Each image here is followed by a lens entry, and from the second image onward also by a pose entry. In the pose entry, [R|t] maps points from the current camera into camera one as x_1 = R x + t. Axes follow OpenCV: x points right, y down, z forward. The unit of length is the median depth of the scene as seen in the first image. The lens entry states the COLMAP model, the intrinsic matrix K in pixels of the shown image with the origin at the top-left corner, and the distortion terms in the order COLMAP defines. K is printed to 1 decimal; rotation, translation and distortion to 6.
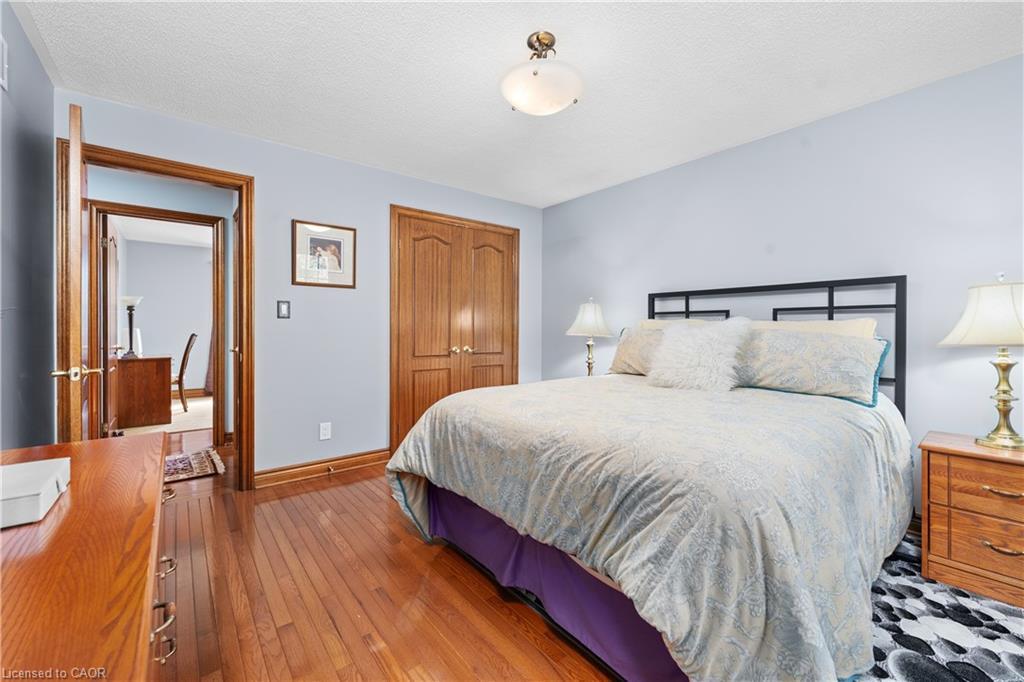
lens RADIAL K [[413.1, 0, 509.8], [0, 413.1, 331.5], [0, 0, 1]] dist [-0.004699, 0.000369]
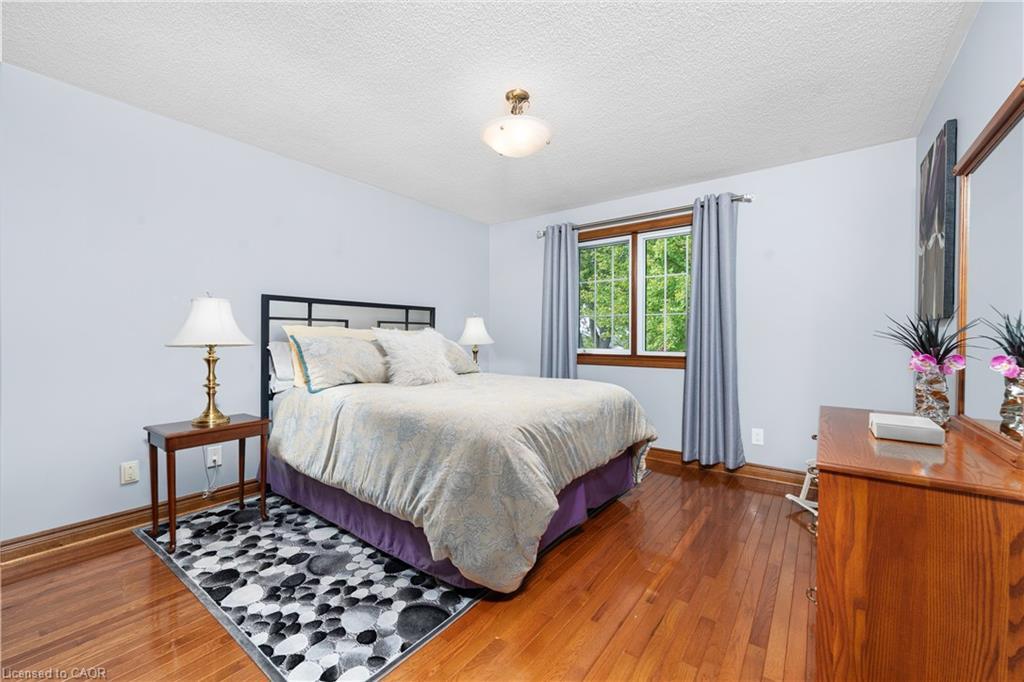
lens RADIAL K [[413.1, 0, 509.3], [0, 413.1, 341.1], [0, 0, 1]] dist [-0.004699, 0.000369]
pose [[-0.287960, -0.018030, 0.957473, -0.602733], [-0.000549, 0.999826, 0.018662, -0.011170], [-0.957642, 0.004848, -0.287920, 0.765476]]
